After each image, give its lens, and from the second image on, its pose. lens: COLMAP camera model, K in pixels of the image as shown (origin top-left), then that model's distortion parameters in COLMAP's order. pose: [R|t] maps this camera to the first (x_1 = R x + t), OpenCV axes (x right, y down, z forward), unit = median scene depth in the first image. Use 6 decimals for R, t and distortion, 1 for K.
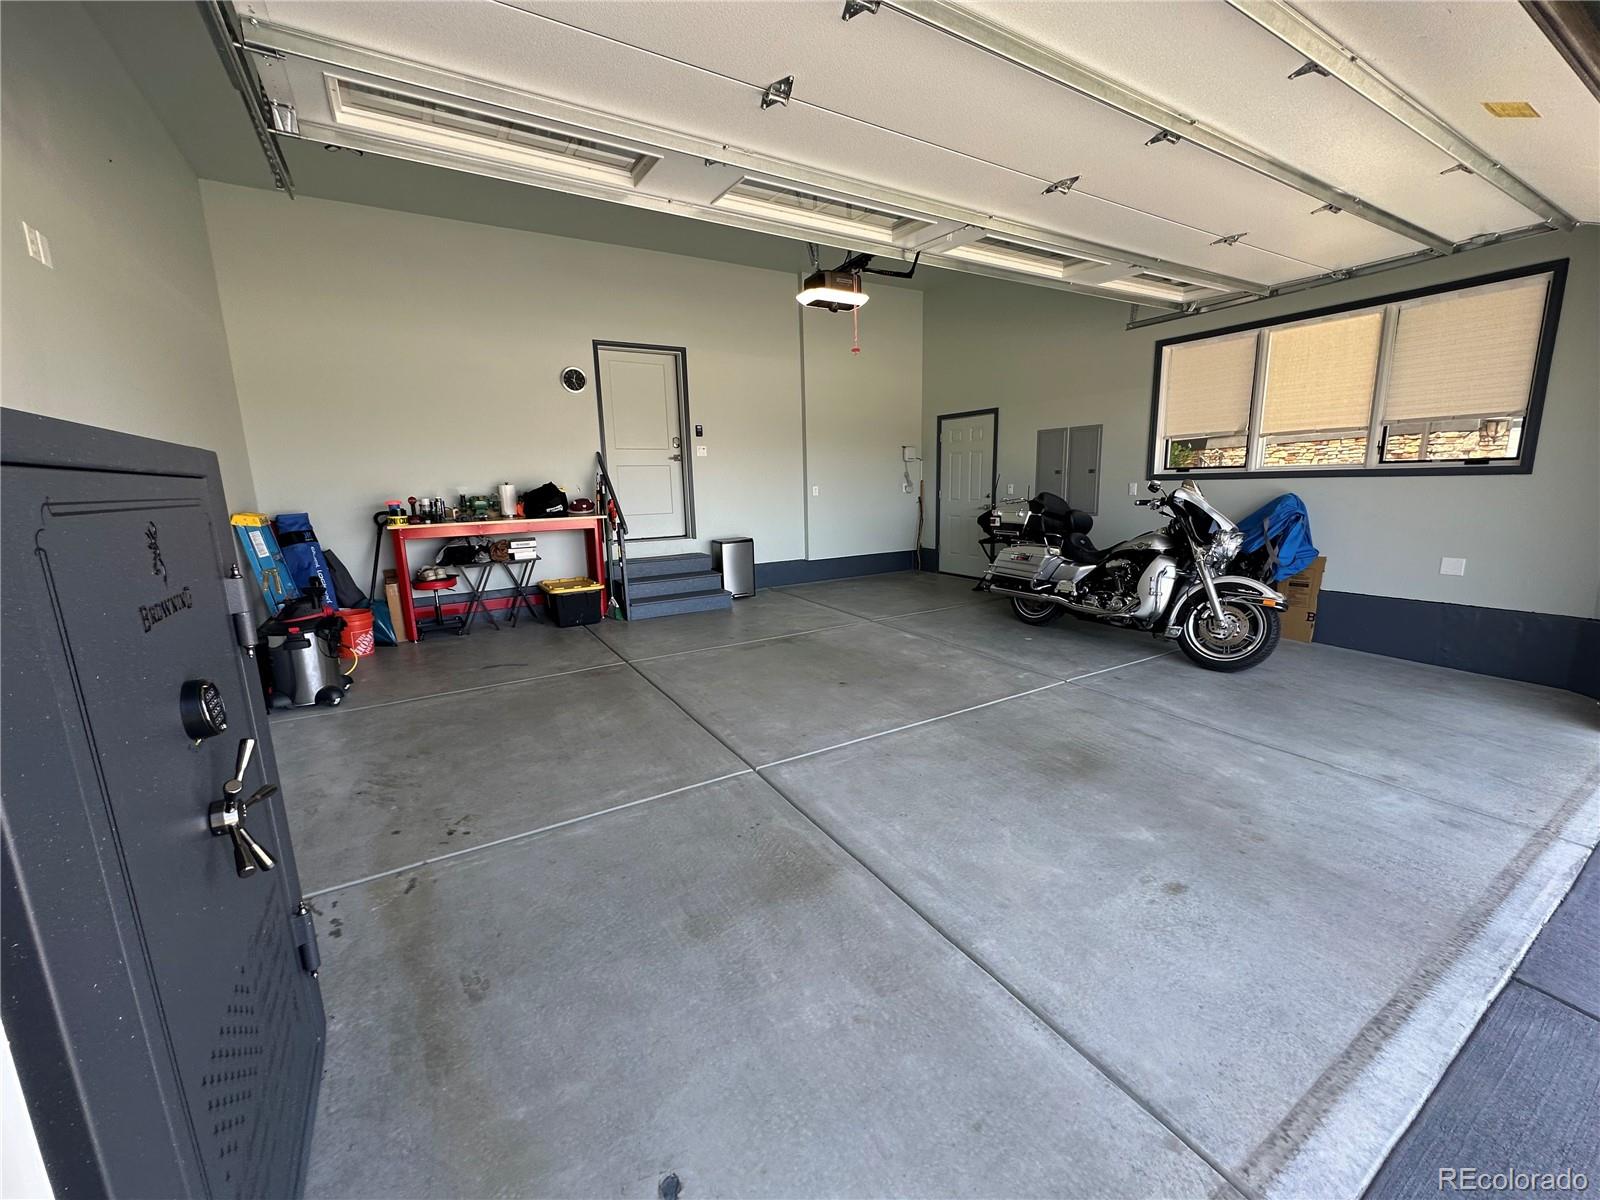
lens RADIAL K [[636.0, 0, 800.0], [0, 636.0, 600.0], [0, 0, 1]] dist [-0.002161, 0.000154]
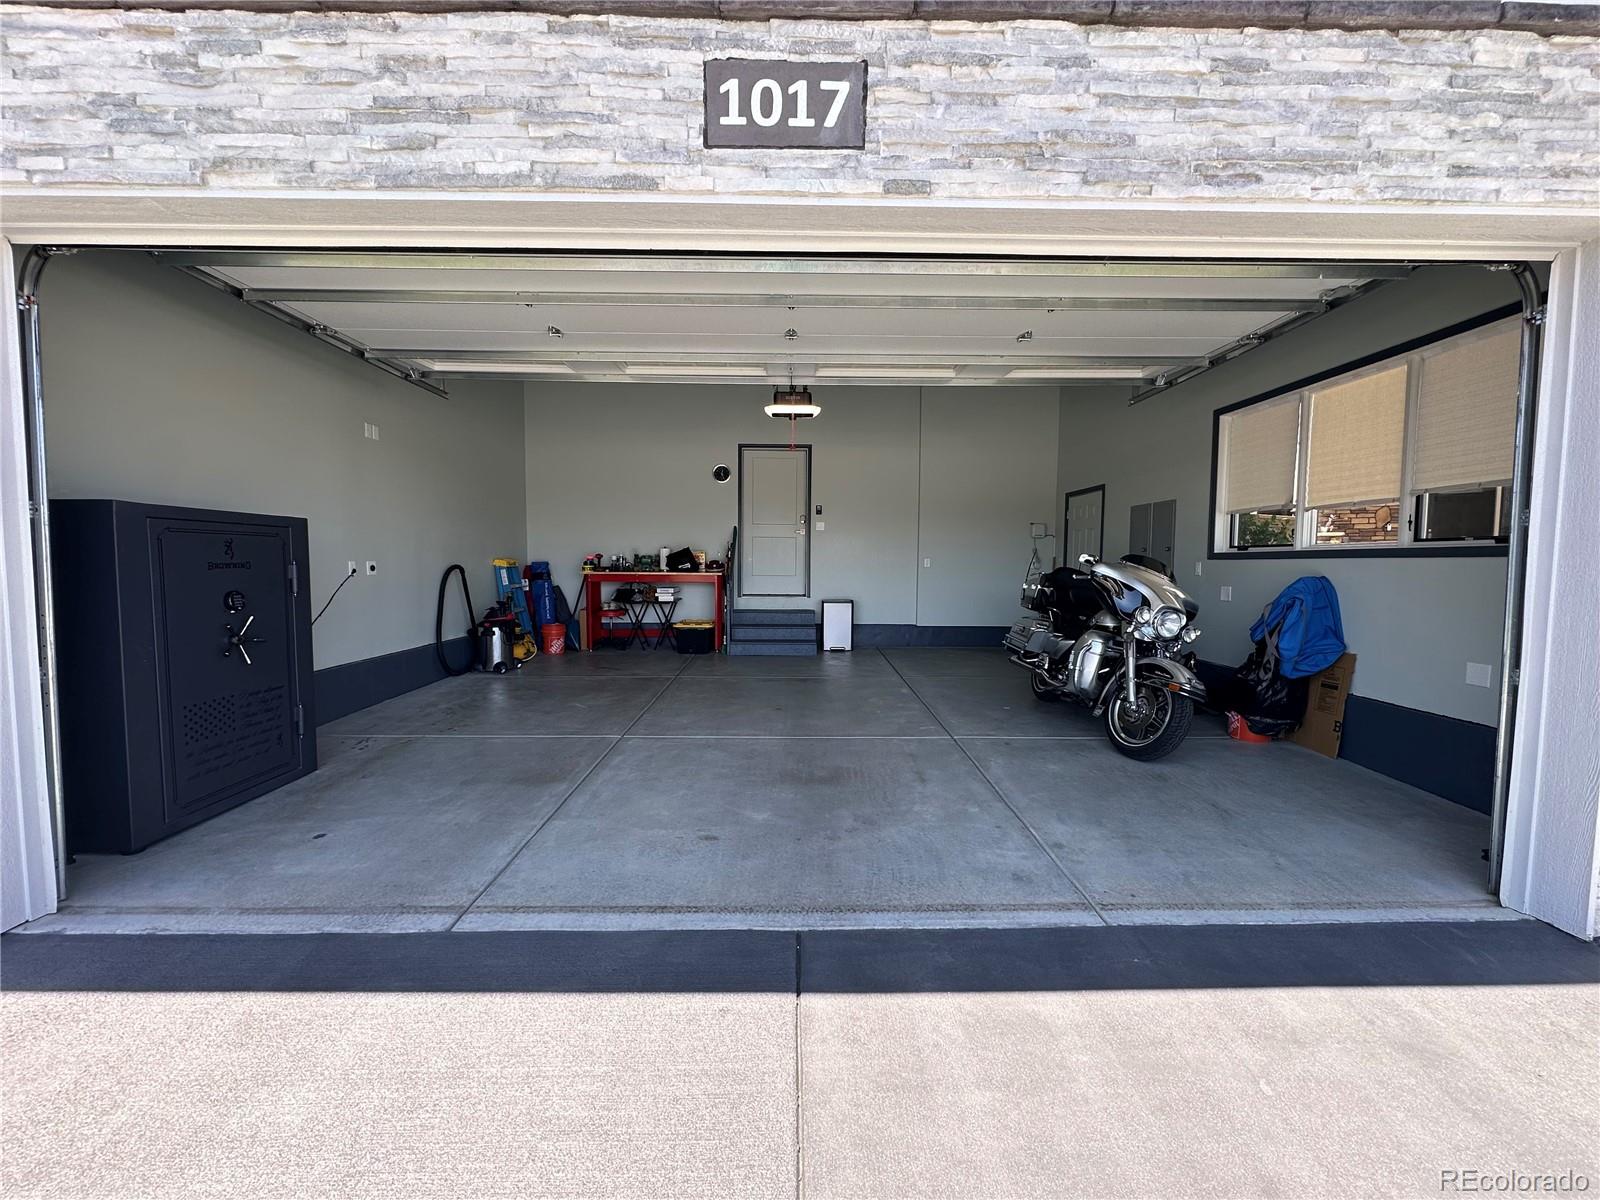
lens RADIAL K [[636.0, 0, 800.0], [0, 636.0, 600.0], [0, 0, 1]] dist [-0.002161, 0.000154]
pose [[0.863848, 0.062606, -0.499846, 0.751221], [-0.122593, 0.988543, -0.088052, 0.027547], [0.488607, 0.137341, 0.861627, -0.072507]]
